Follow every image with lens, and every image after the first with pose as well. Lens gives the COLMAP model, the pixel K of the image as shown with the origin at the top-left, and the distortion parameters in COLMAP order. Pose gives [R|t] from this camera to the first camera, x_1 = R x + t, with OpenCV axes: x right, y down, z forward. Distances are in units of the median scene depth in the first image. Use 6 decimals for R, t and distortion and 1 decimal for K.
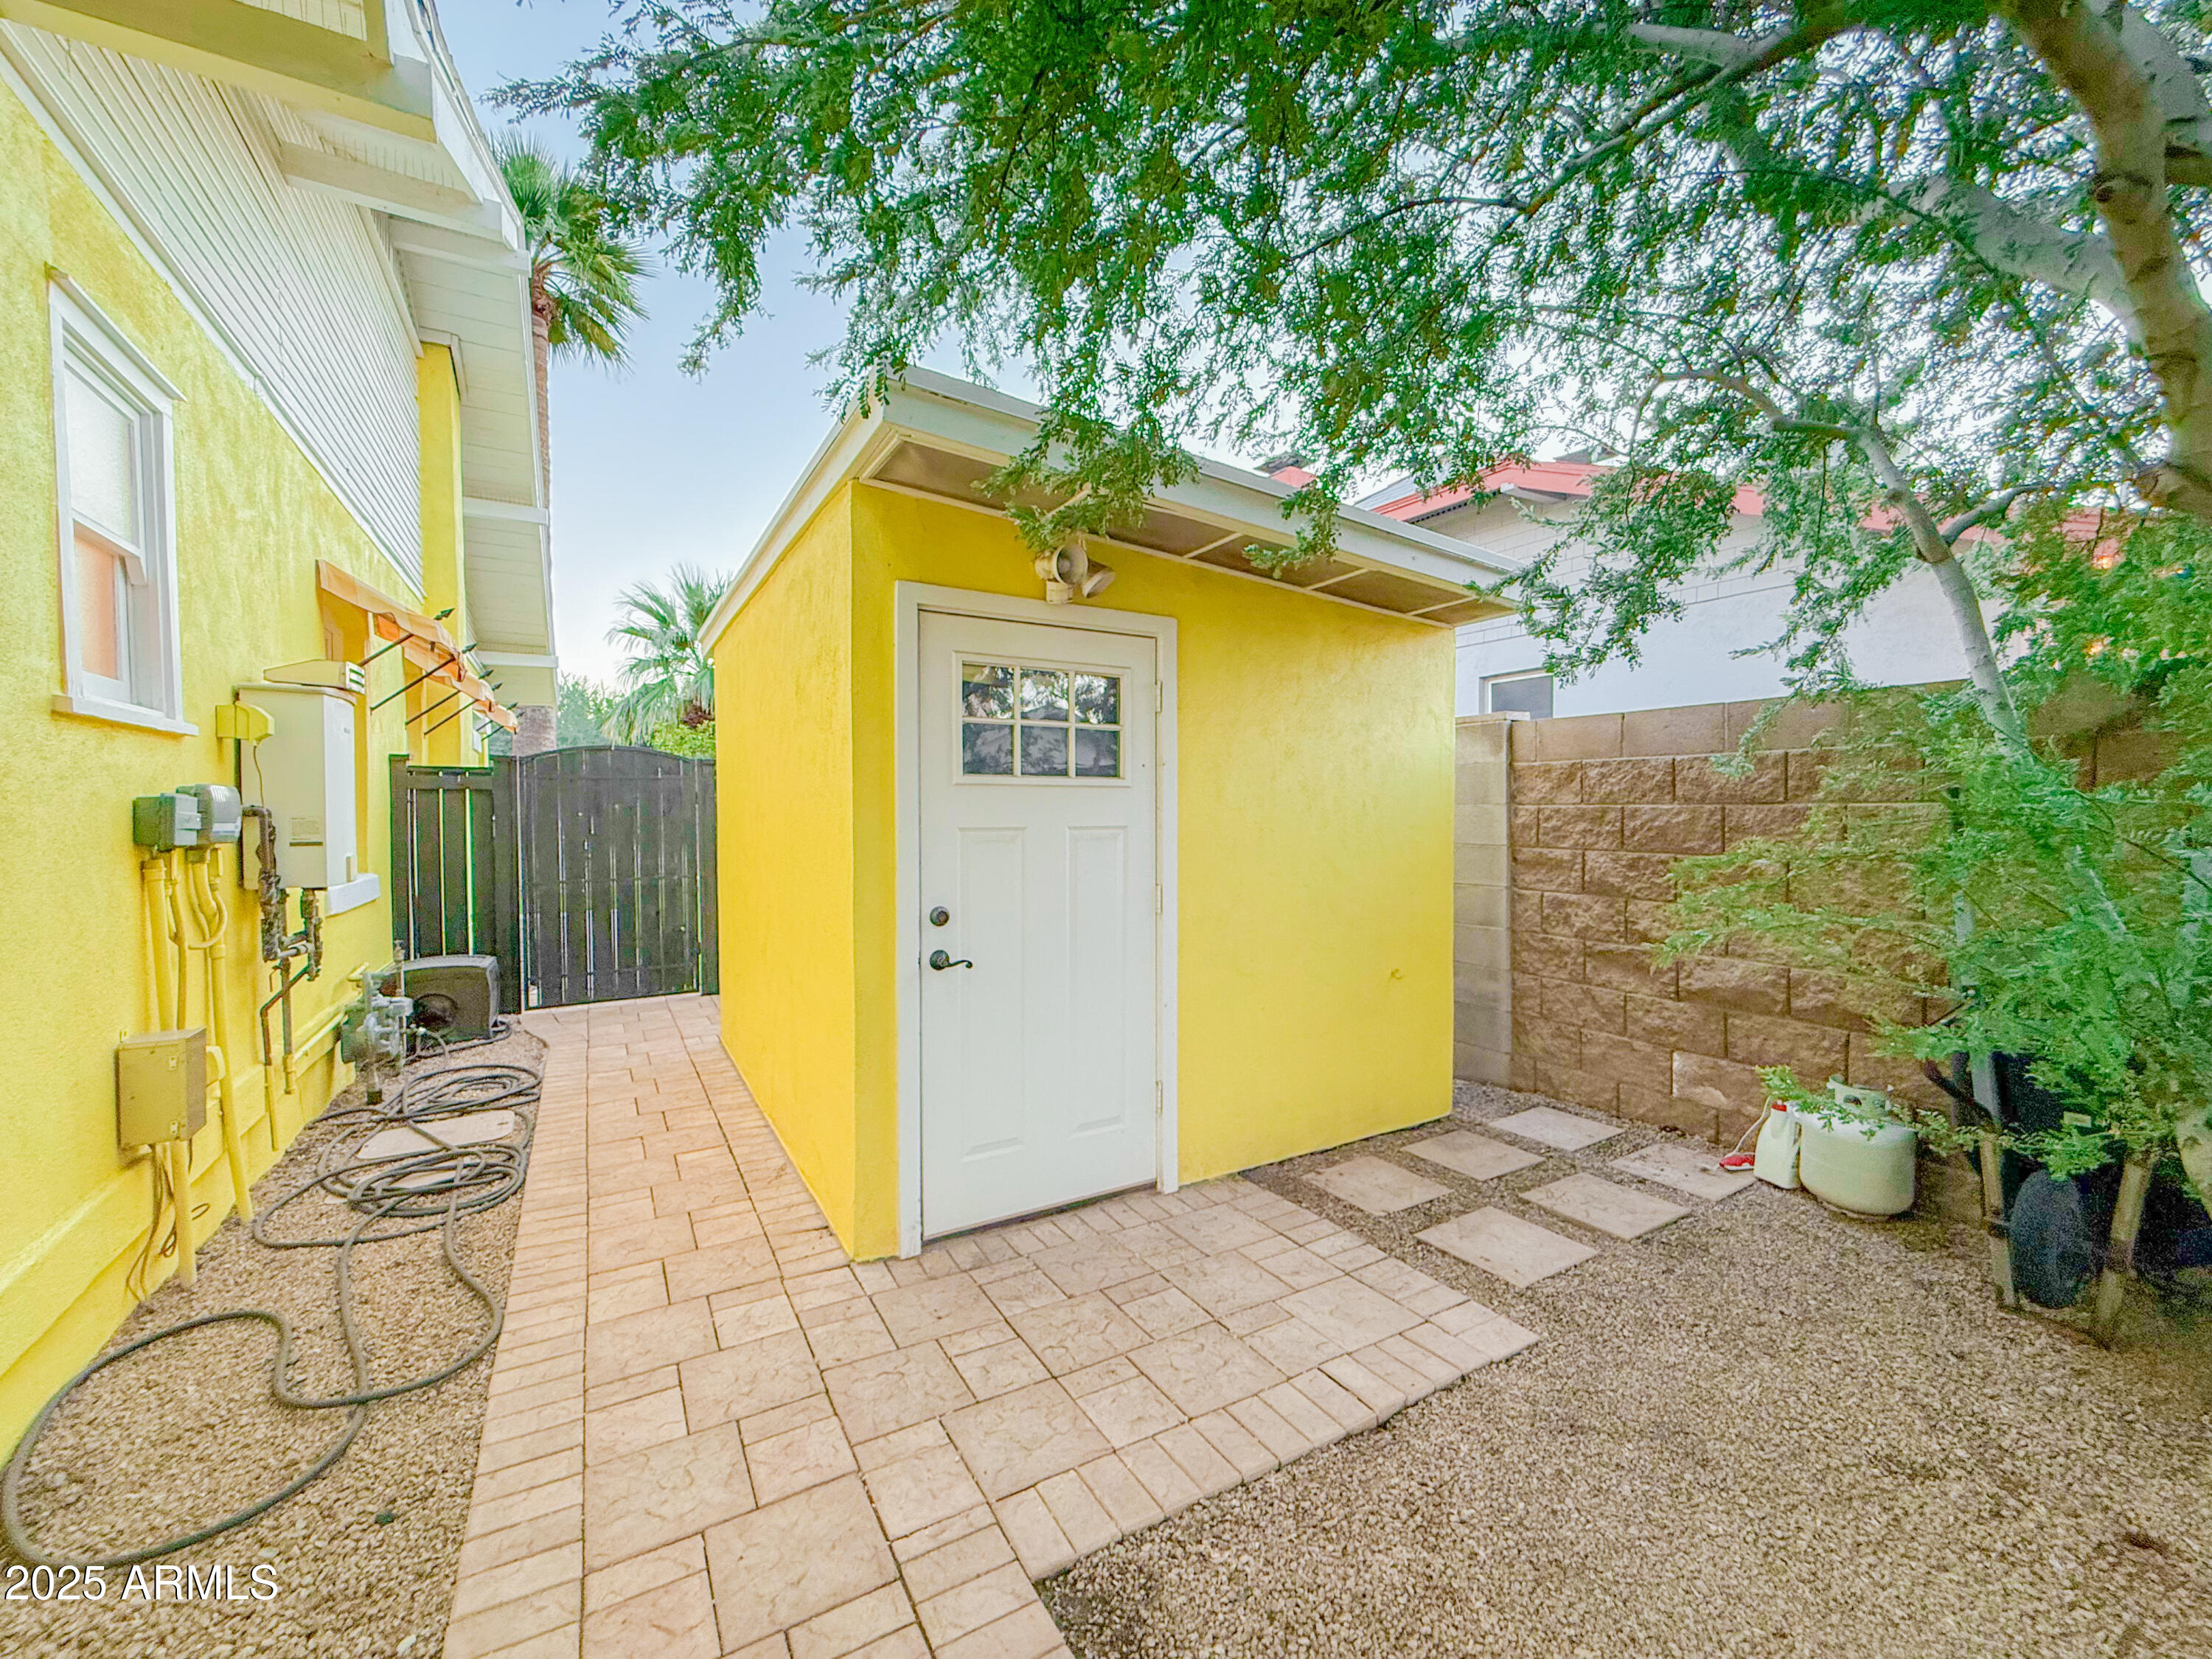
lens RADIAL K [[882.7, 0, 1105.8], [0, 882.7, 836.6], [0, 0, 1]] dist [0.000428, 0.000226]
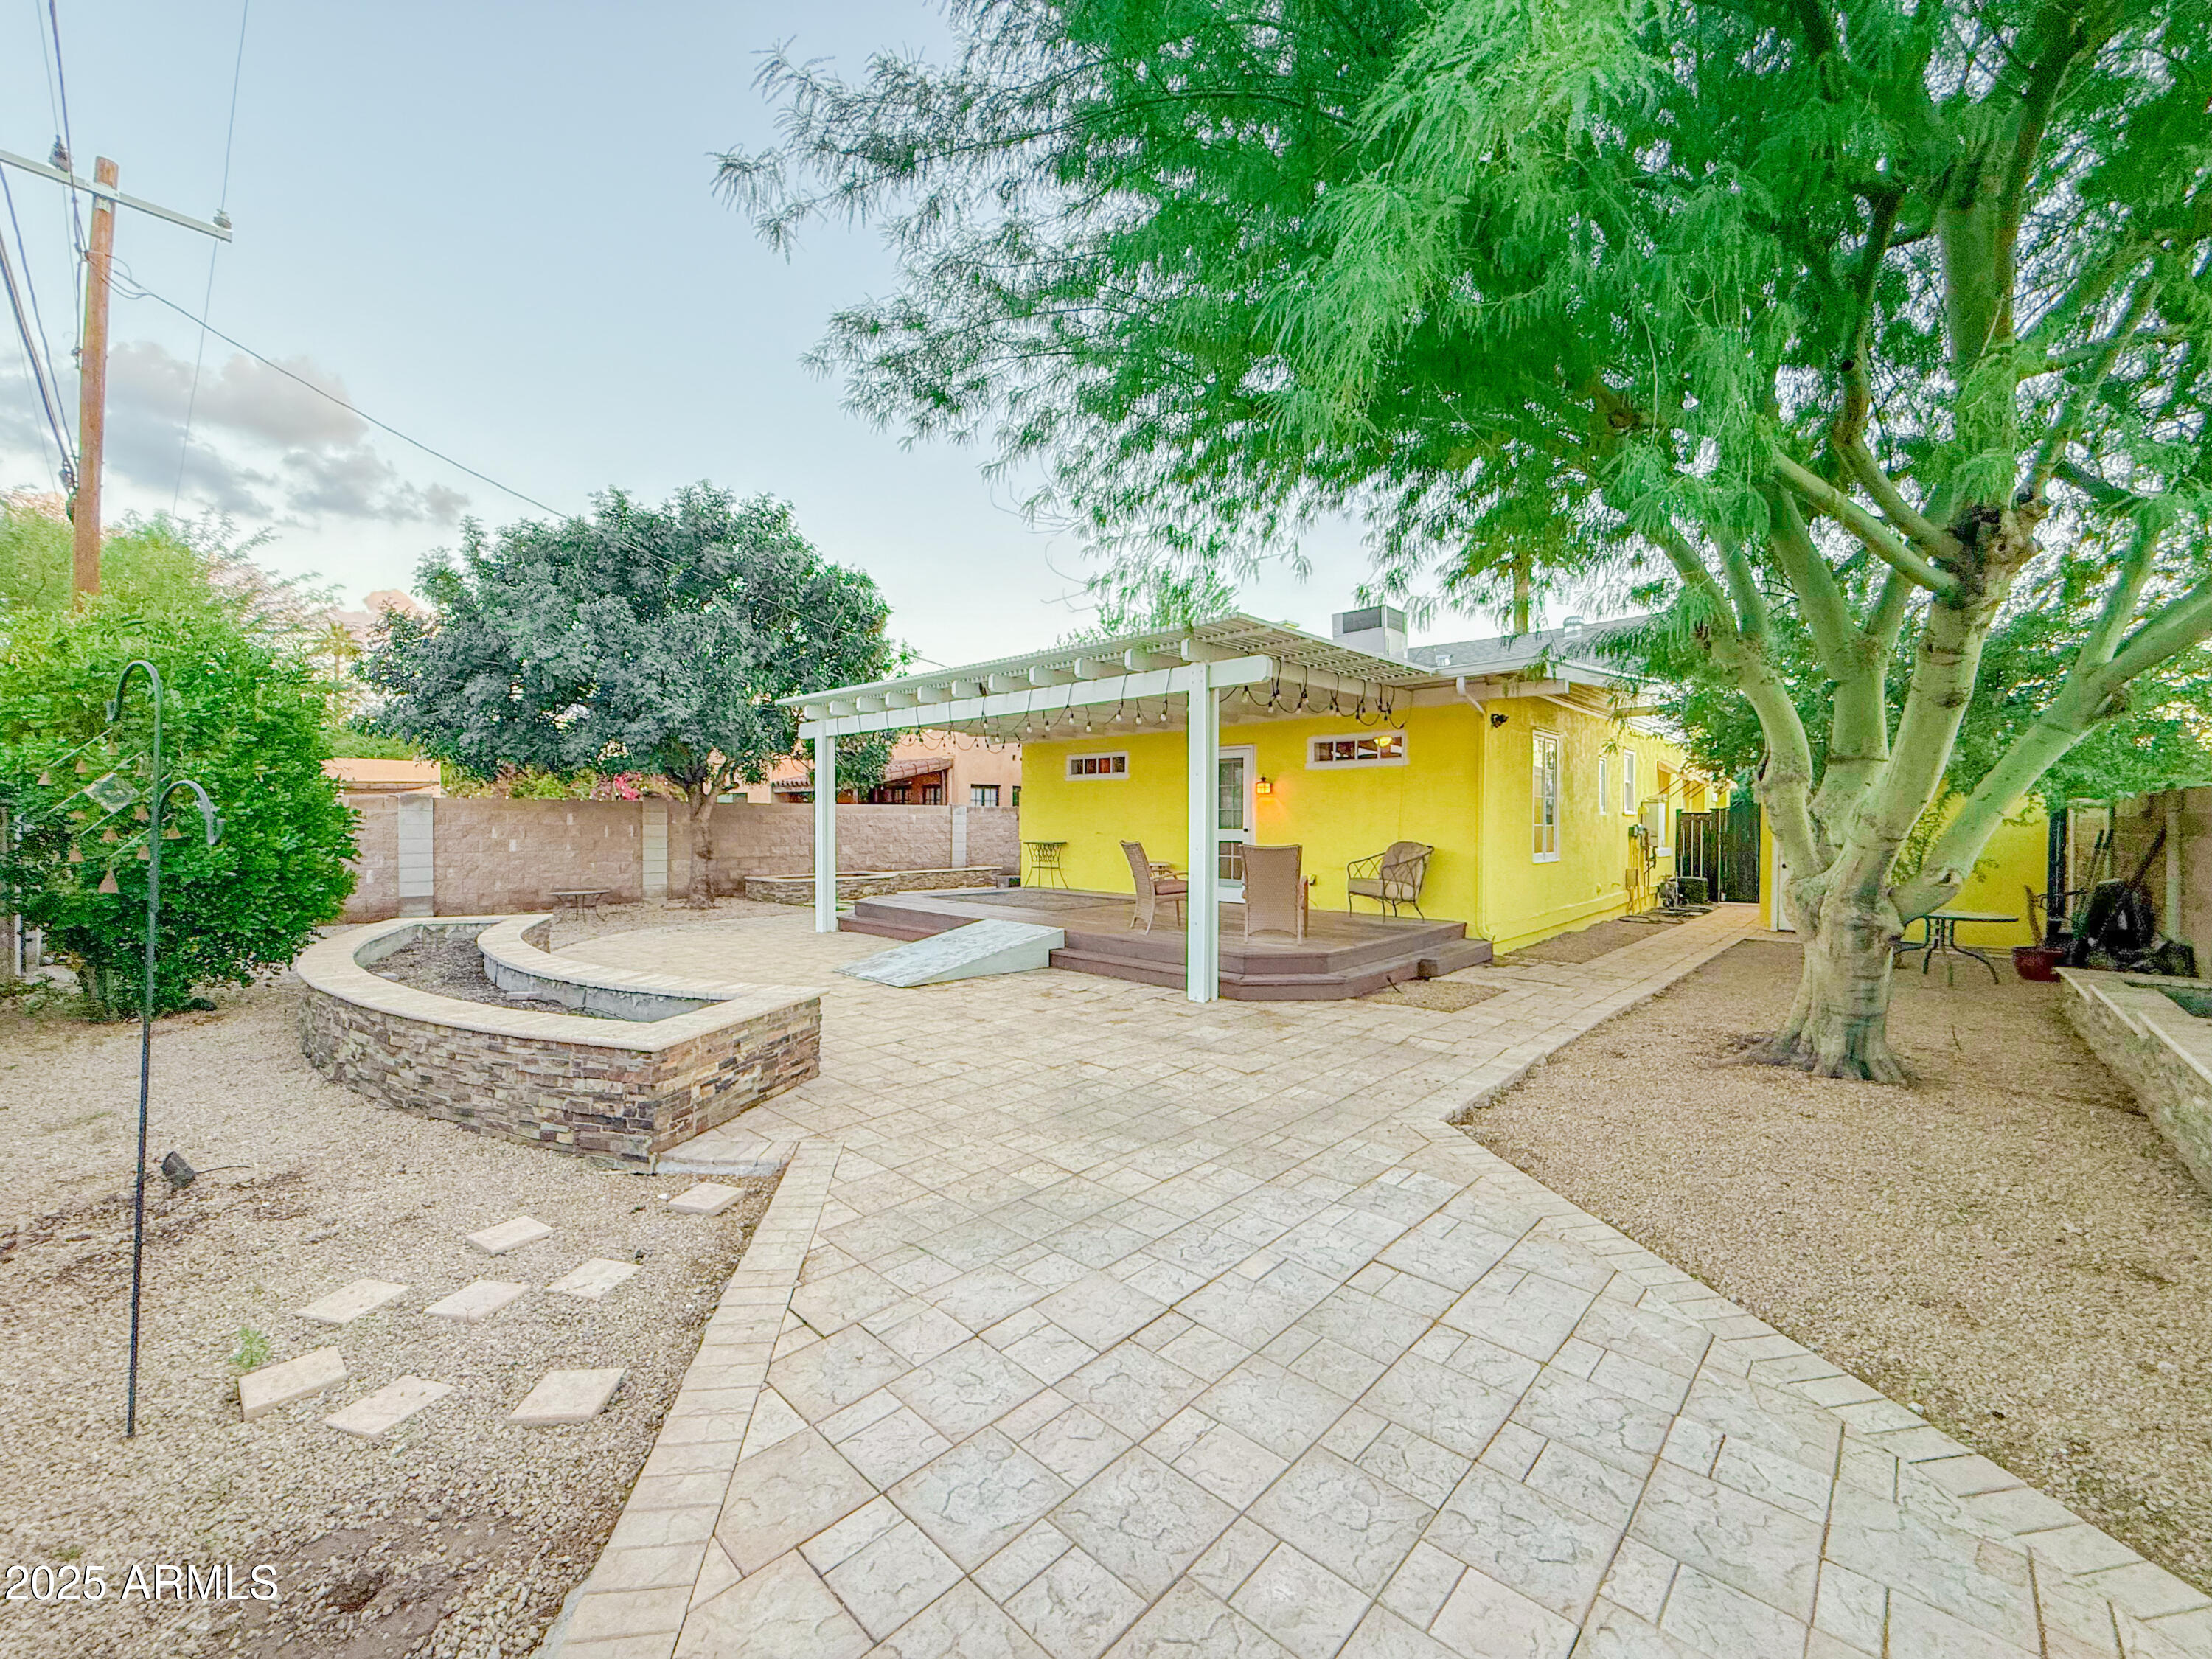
lens RADIAL K [[882.7, 0, 1105.1], [0, 882.7, 837.9], [0, 0, 1]] dist [0.000428, 0.000226]
pose [[0.292258, 0.013378, -0.956246, 1.900820], [-0.027049, 0.999618, 0.005717, 0.047930], [0.955957, 0.024194, 0.292508, -2.205856]]
